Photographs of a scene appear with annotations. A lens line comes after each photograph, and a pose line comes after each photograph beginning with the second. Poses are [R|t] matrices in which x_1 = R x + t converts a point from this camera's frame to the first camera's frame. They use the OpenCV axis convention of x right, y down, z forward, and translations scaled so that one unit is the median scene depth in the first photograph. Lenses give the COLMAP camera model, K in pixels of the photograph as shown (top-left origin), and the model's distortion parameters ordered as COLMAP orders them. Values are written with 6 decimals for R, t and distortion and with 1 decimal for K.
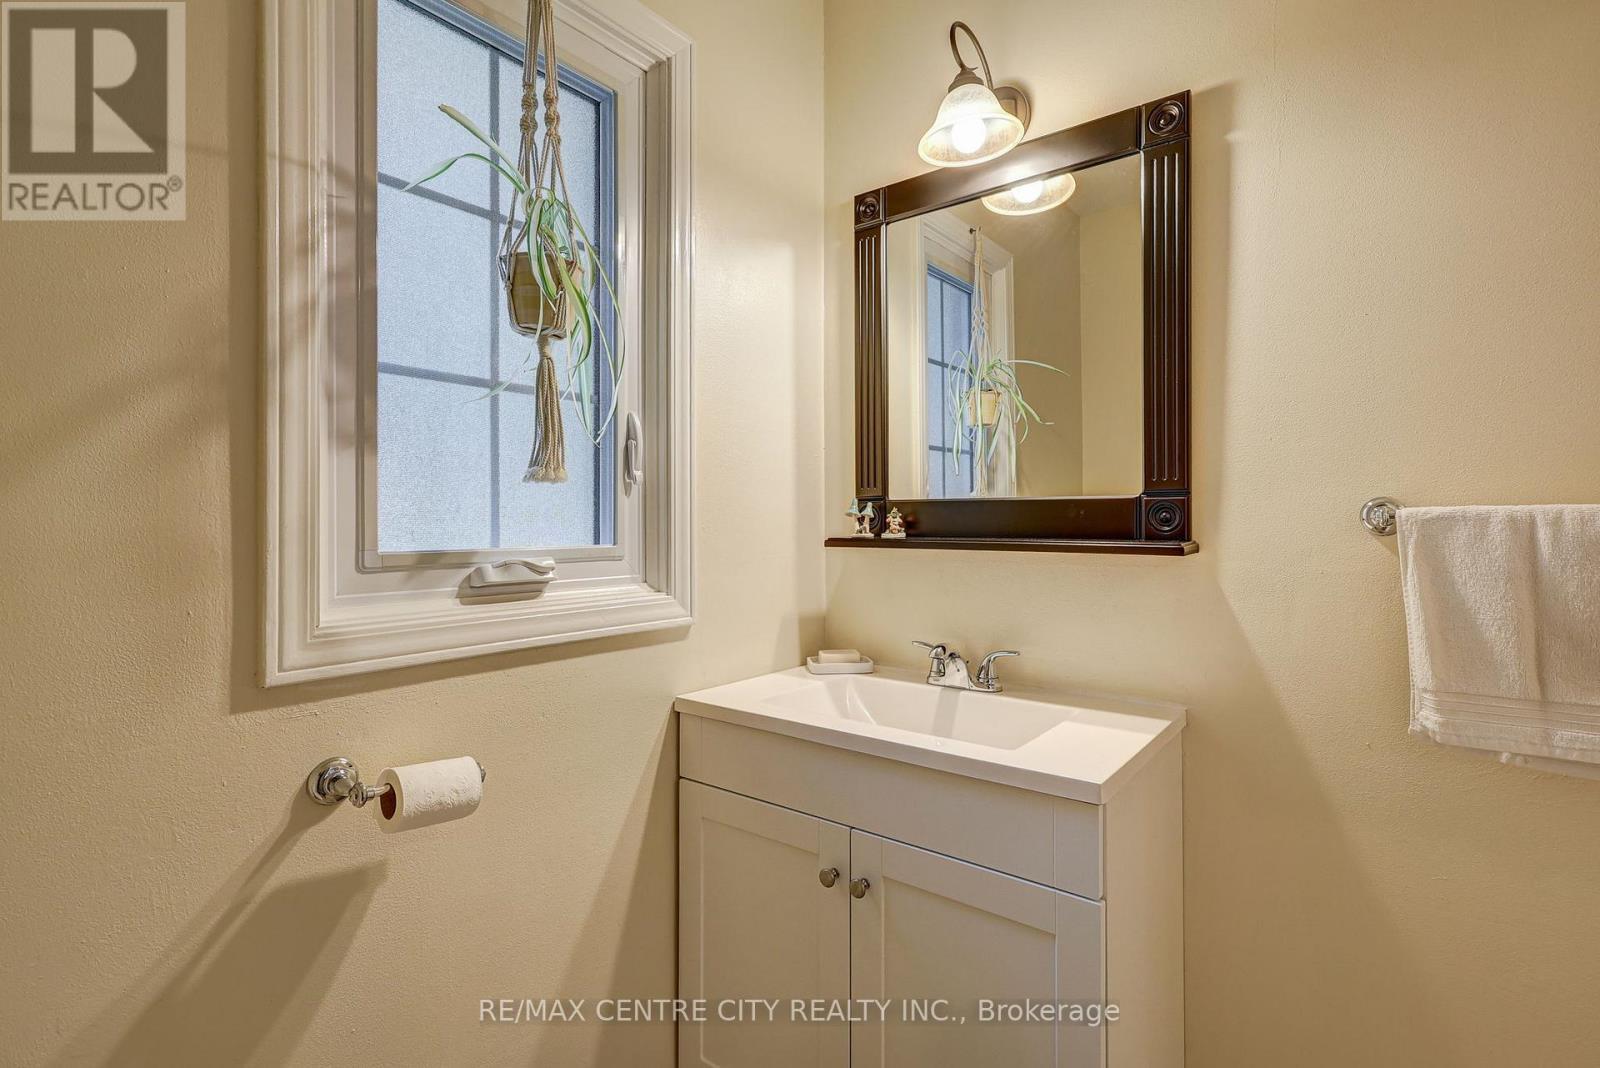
lens RADIAL K [[741.3, 0, 801.7], [0, 741.3, 523.6], [0, 0, 1]] dist [-0.000300, 0.001245]
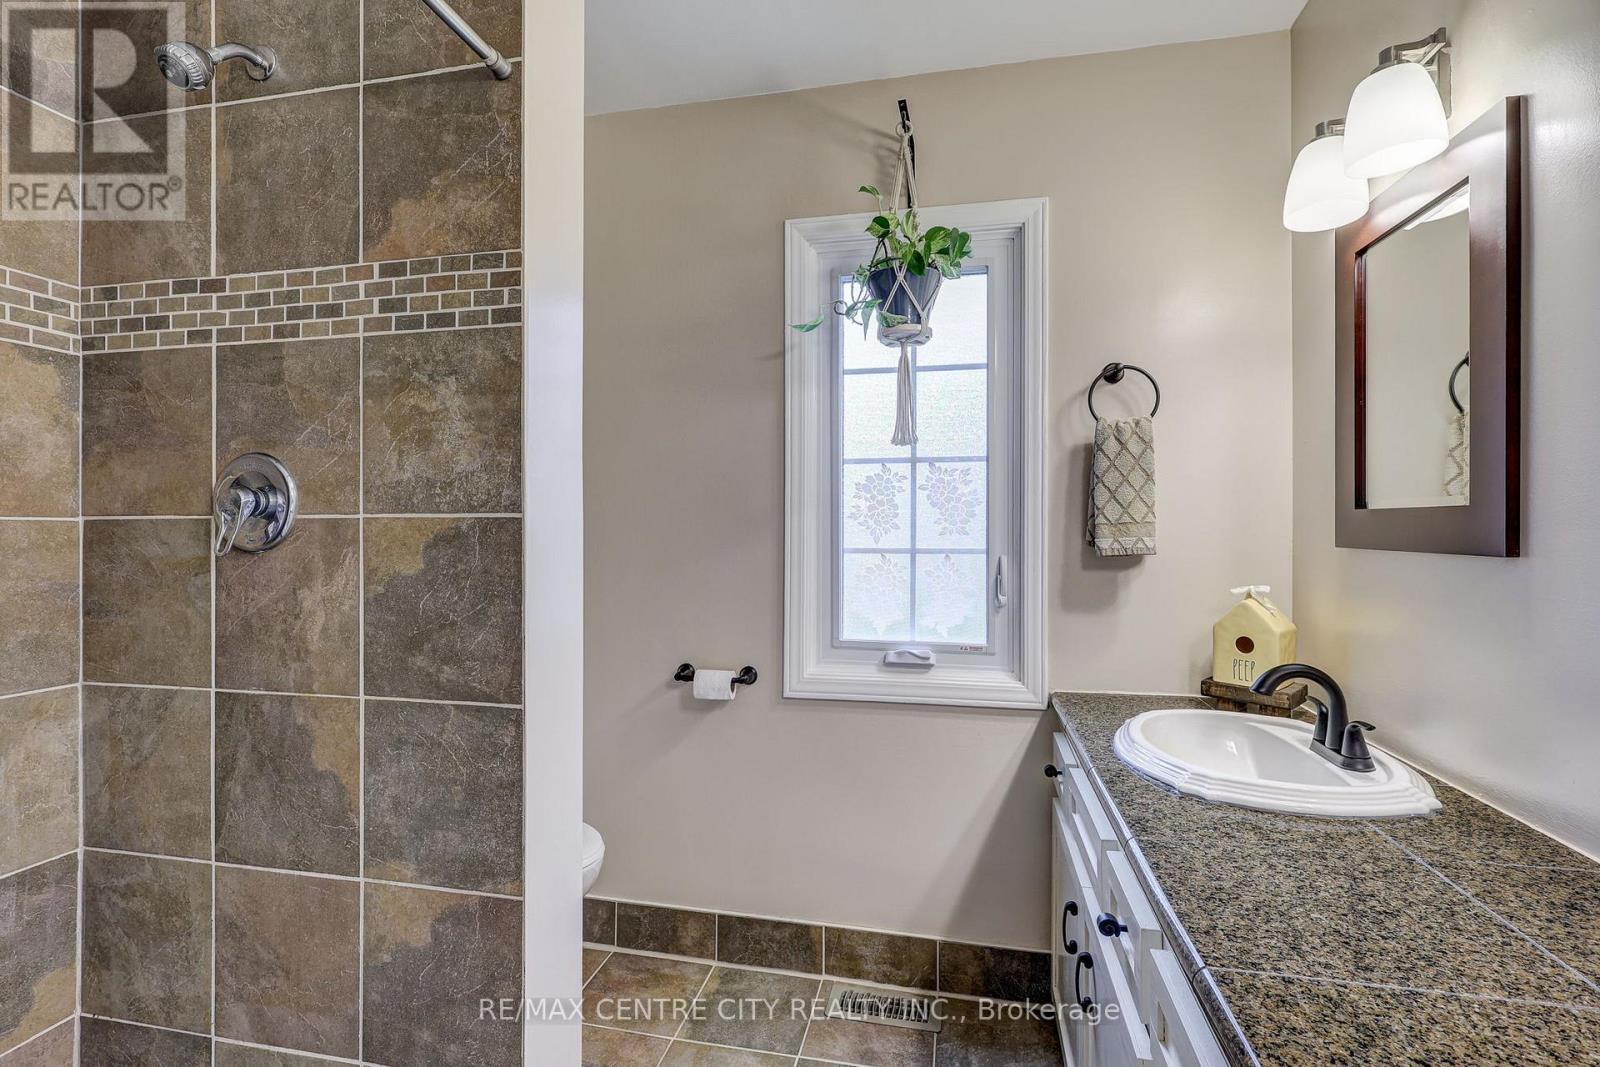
lens RADIAL K [[741.3, 0, 801.7], [0, 741.3, 523.1], [0, 0, 1]] dist [-0.000300, 0.001245]
pose [[0.442847, 0.000526, -0.896597, 1.106673], [-0.001741, 0.999998, -0.000274, -0.258605], [0.896595, 0.001682, 0.442847, -0.004813]]
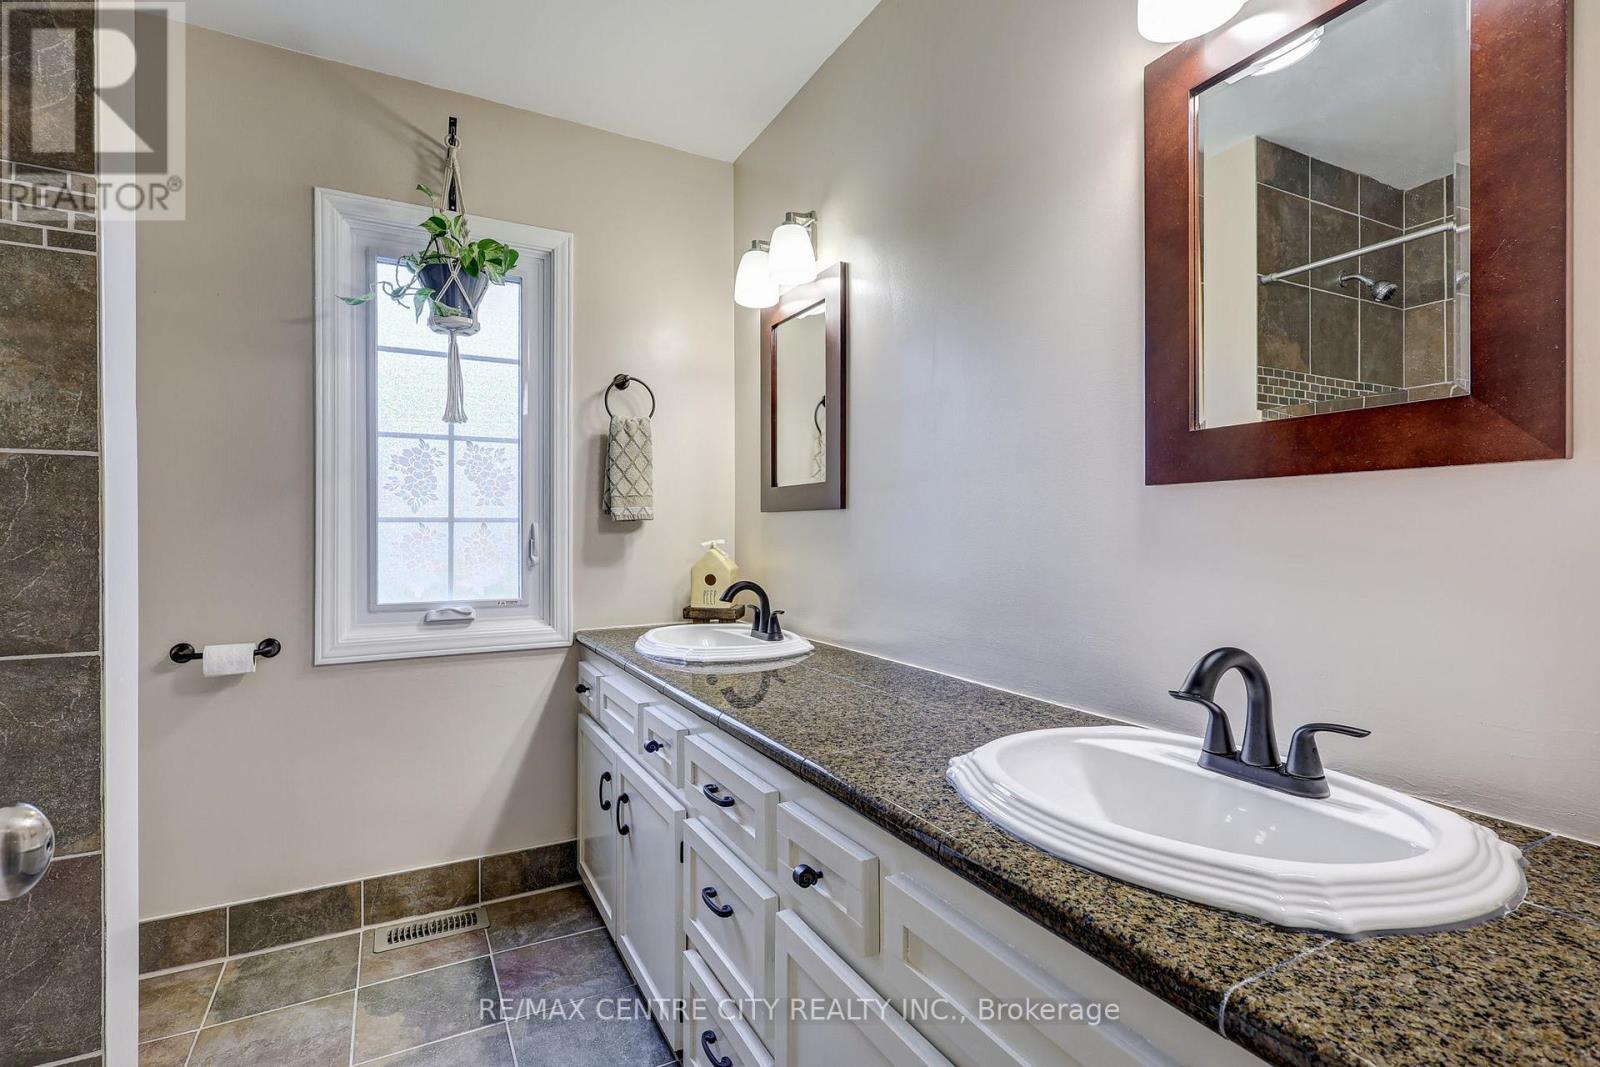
lens RADIAL K [[741.3, 0, 801.7], [0, 741.3, 523.1], [0, 0, 1]] dist [-0.000300, 0.001245]
pose [[0.920358, -0.000326, -0.391076, 1.263135], [-0.001375, 0.999991, -0.004072, -0.173114], [0.391074, 0.004285, 0.920349, -0.445740]]
